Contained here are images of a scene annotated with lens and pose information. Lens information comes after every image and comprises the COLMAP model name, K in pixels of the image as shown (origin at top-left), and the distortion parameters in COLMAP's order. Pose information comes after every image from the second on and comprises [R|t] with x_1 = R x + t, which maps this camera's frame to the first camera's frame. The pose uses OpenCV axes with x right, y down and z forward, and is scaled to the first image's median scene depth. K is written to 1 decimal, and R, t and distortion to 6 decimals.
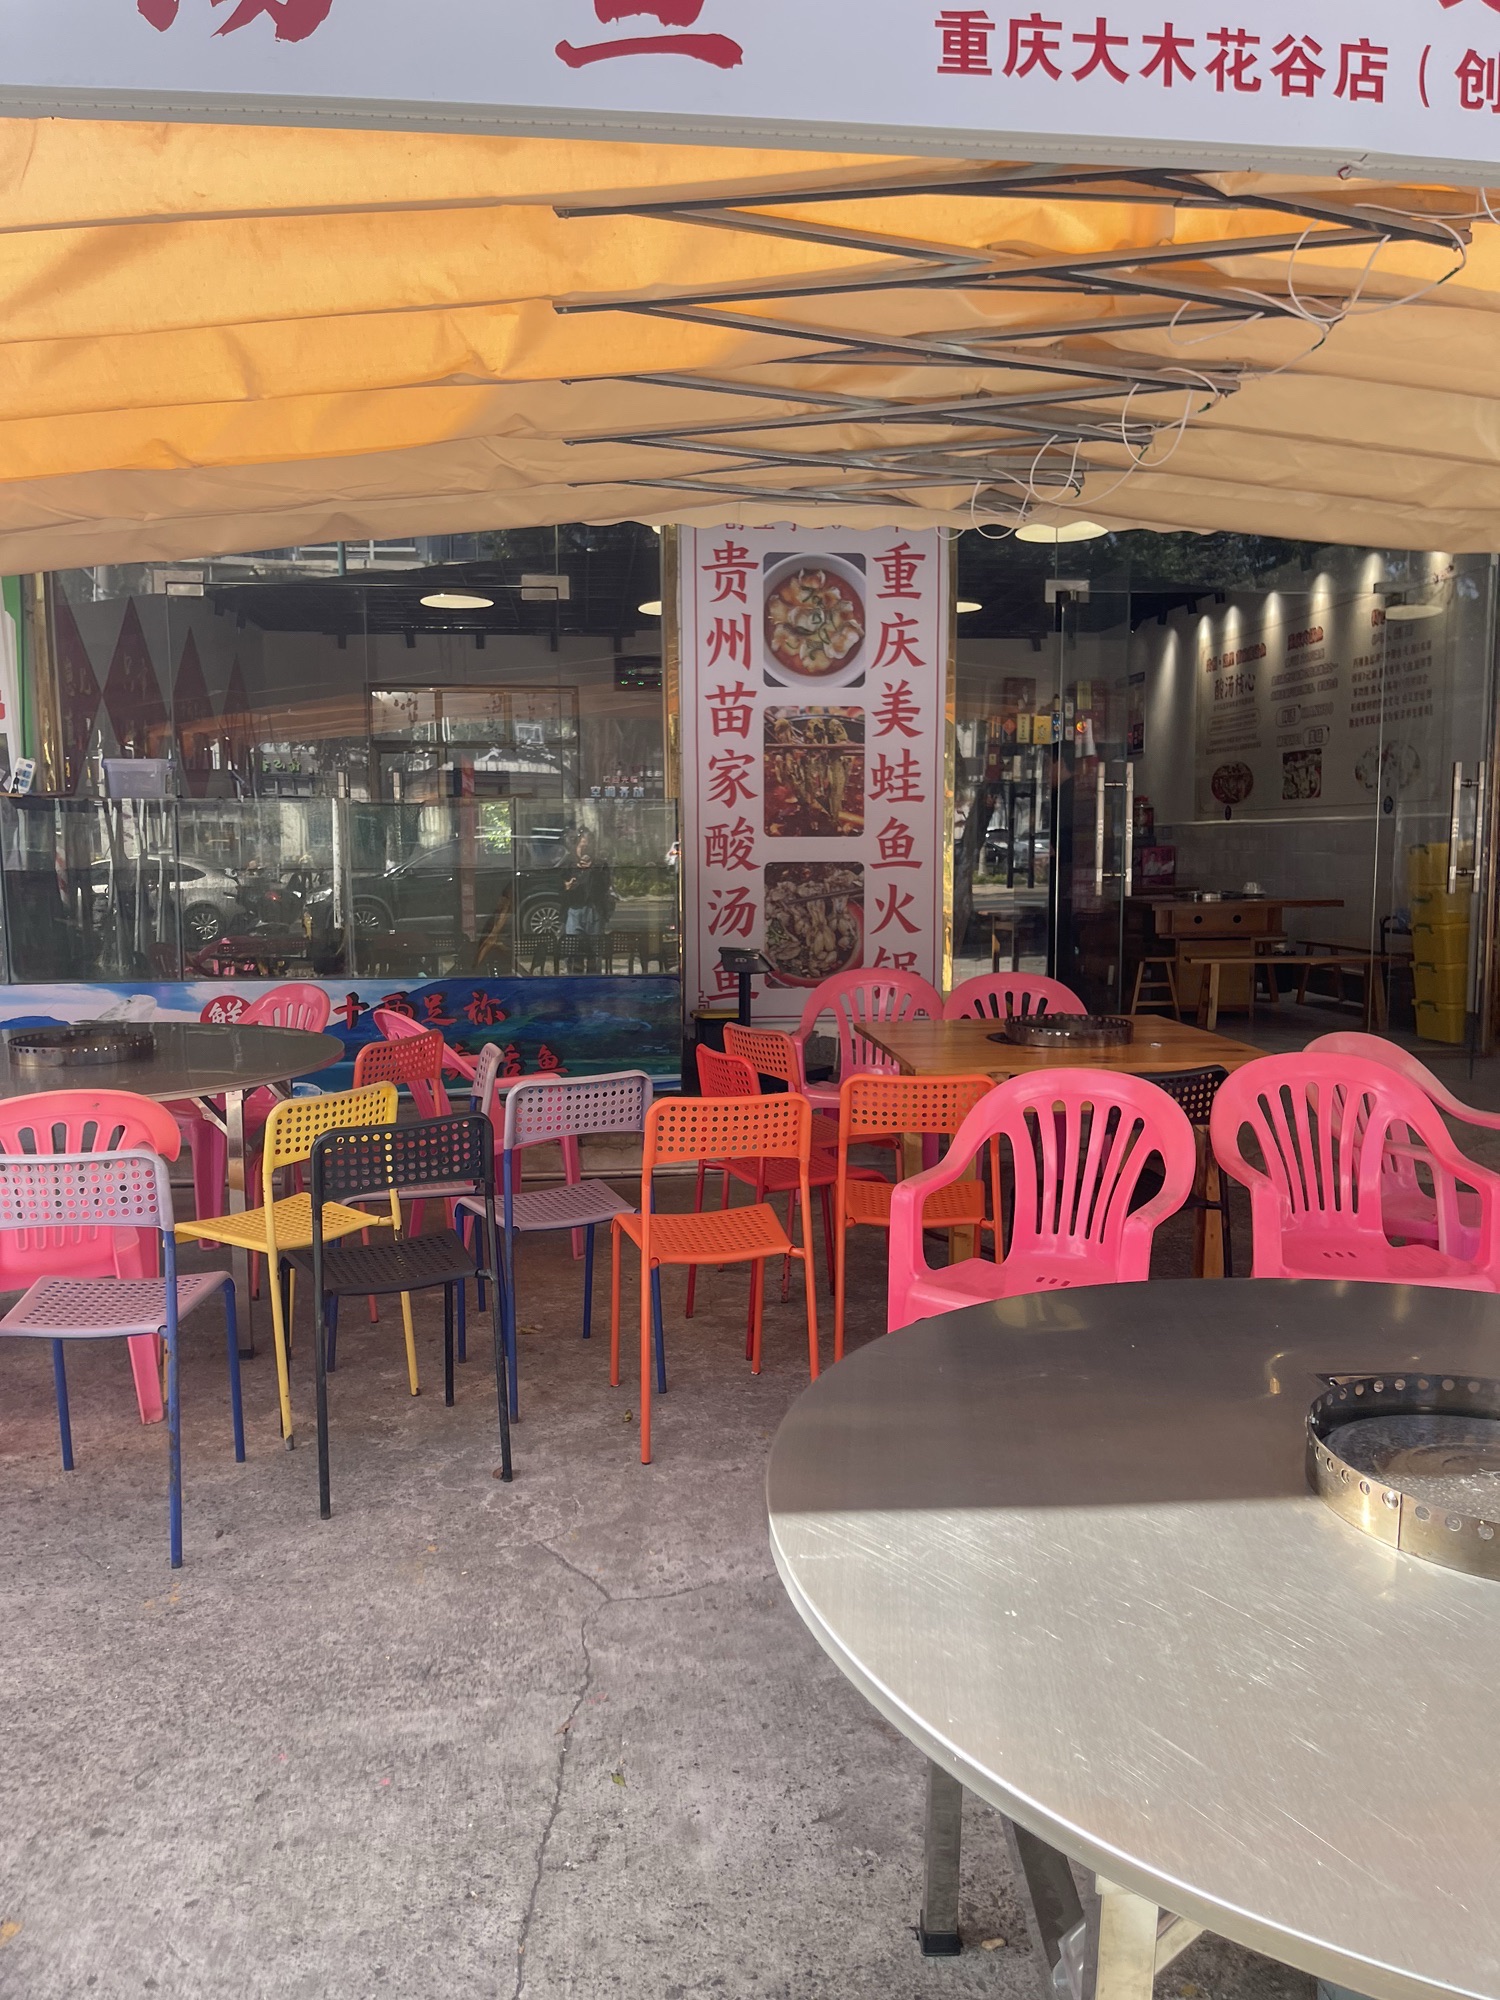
lens RADIAL K [[1442.5, 0, 708.3], [0, 1442.5, 995.5], [0, 0, 1]] dist [0.087189, -0.130331]
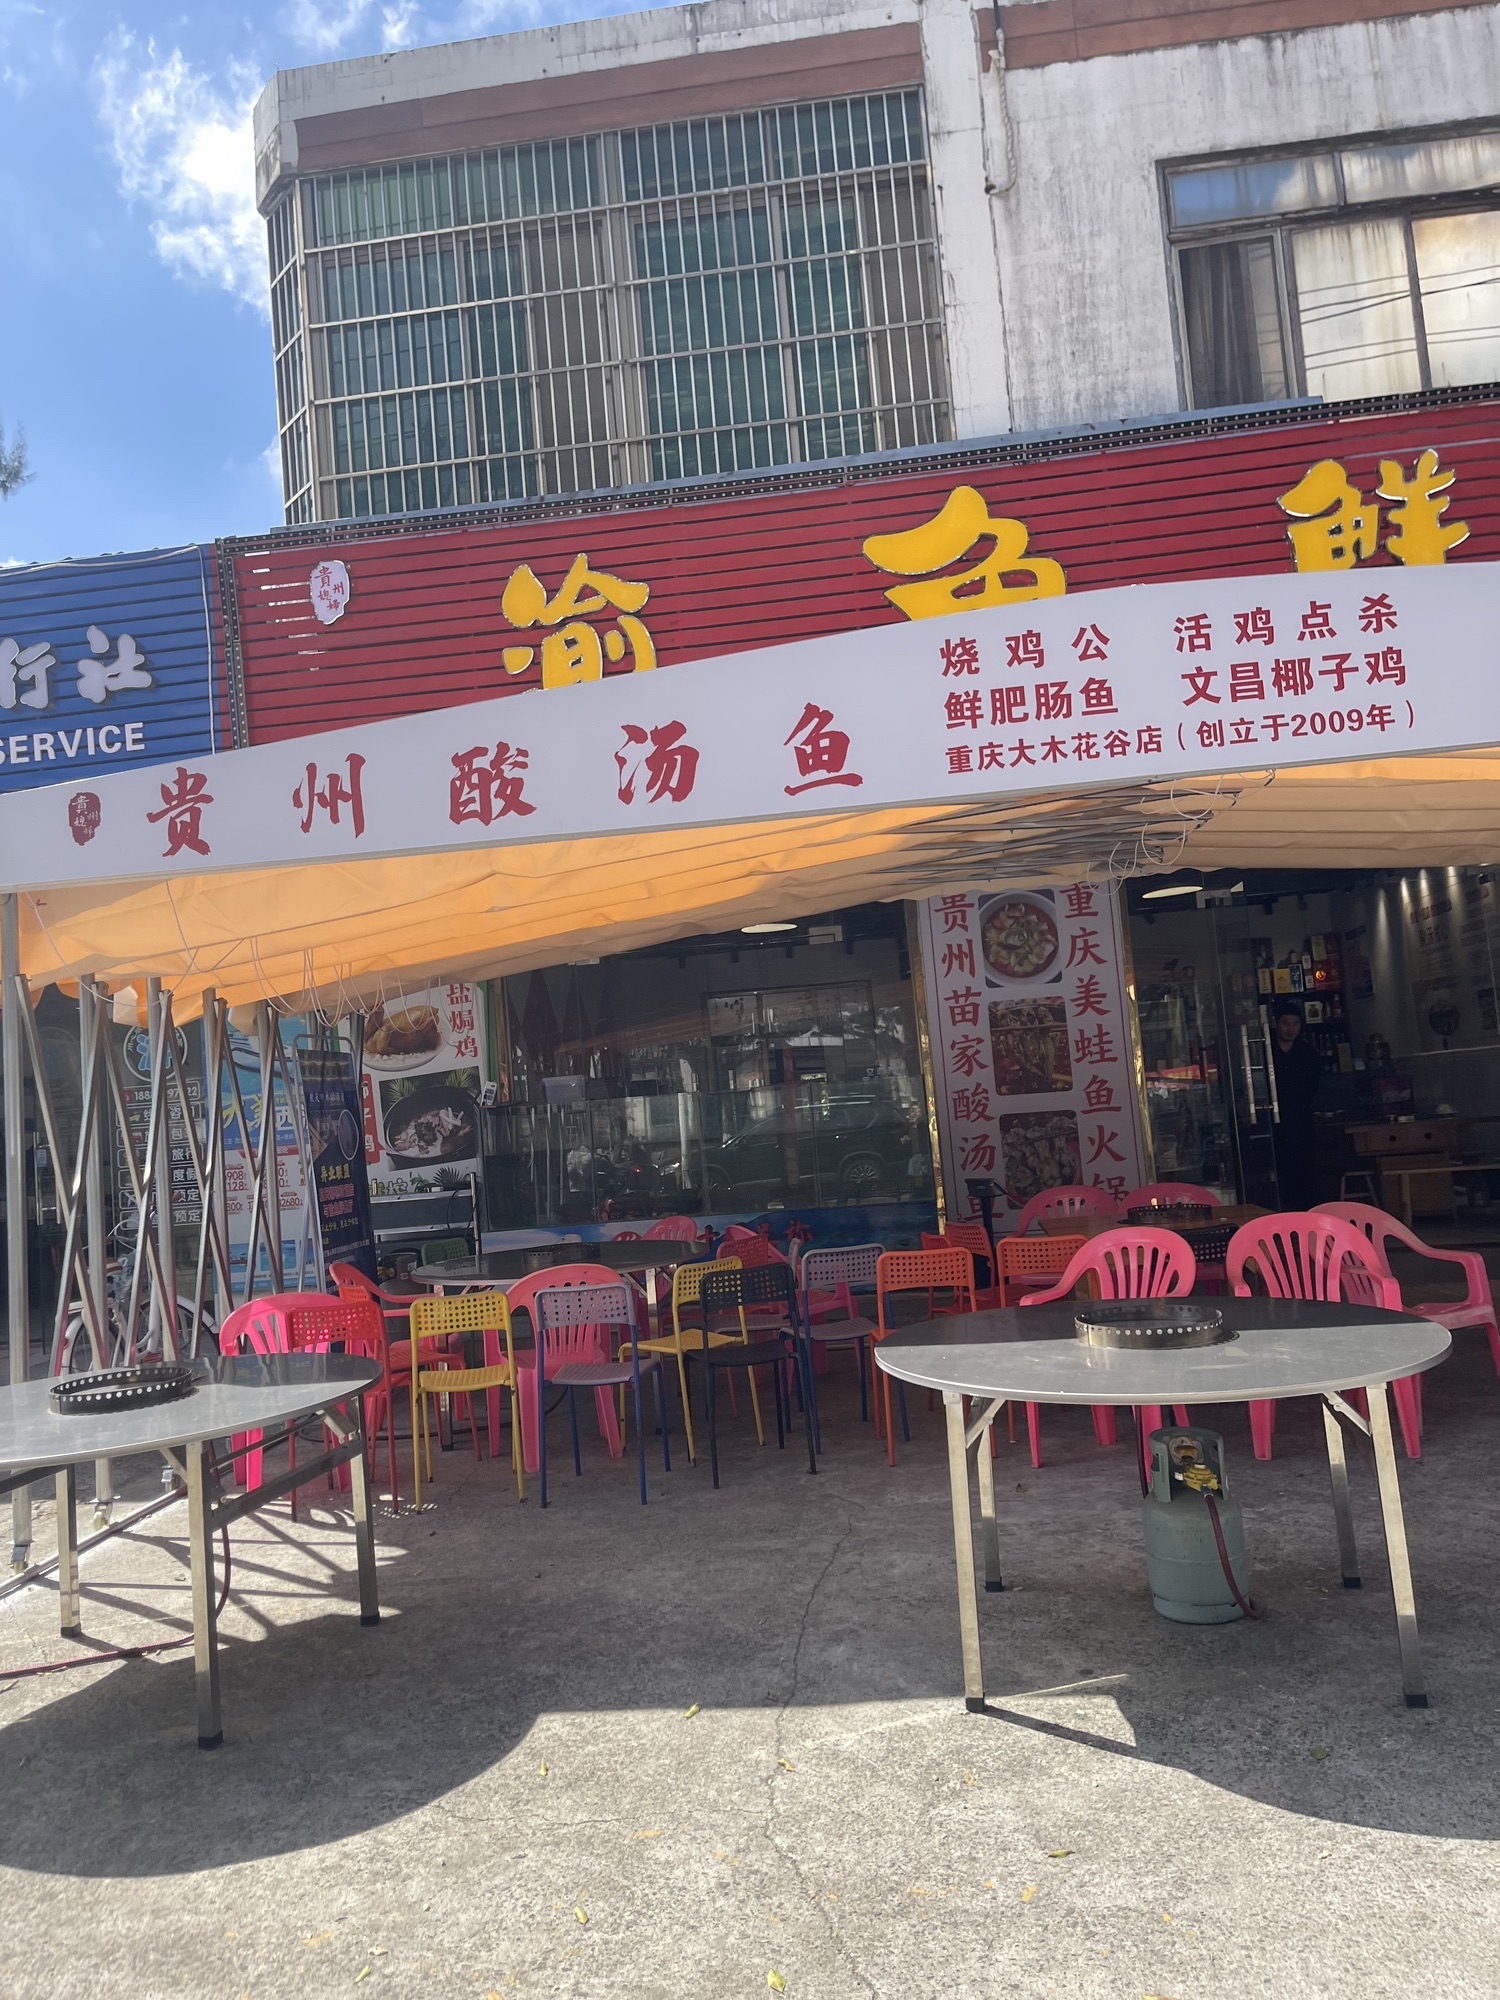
lens RADIAL K [[1442.5, 0, 708.3], [0, 1442.5, 995.5], [0, 0, 1]] dist [0.087189, -0.130331]
pose [[0.972166, -0.087737, -0.217246, 0.079544], [0.047046, 0.981453, -0.185841, 0.037283], [0.229521, 0.170448, 0.958263, -0.381342]]
